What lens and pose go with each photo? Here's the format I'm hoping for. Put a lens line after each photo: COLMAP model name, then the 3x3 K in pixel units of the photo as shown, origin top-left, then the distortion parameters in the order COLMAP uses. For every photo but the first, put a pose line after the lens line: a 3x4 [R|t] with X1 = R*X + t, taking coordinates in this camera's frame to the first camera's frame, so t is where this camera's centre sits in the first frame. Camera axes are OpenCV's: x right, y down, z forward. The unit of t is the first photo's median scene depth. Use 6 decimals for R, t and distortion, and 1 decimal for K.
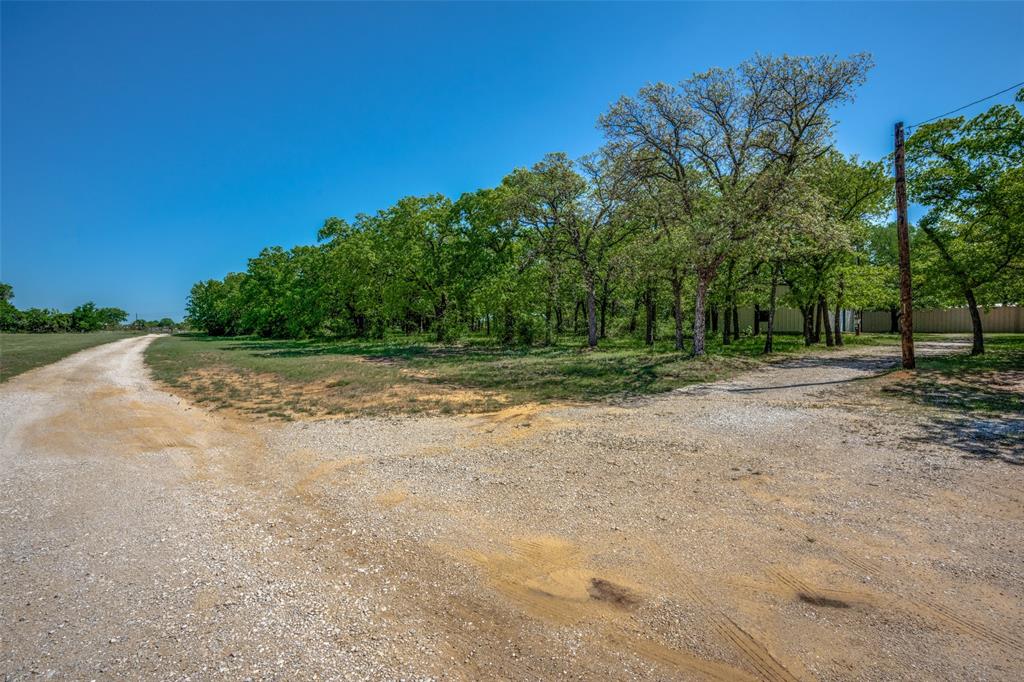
lens RADIAL K [[461.0, 0, 512.0], [0, 461.0, 341.0], [0, 0, 1]] dist [-0.000792, -0.000163]
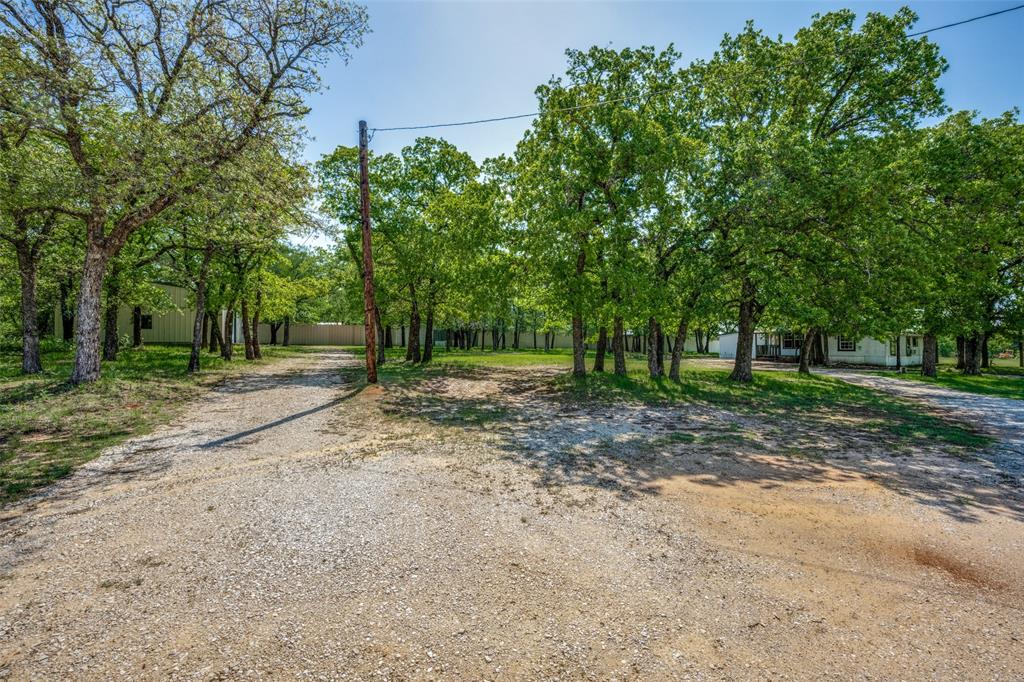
lens RADIAL K [[461.0, 0, 512.0], [0, 461.0, 341.0], [0, 0, 1]] dist [-0.000792, -0.000163]
pose [[0.336843, 0.014789, 0.941445, 0.052035], [0.008436, 0.999789, -0.018724, -0.004332], [-0.941523, 0.014249, 0.336648, 0.326884]]
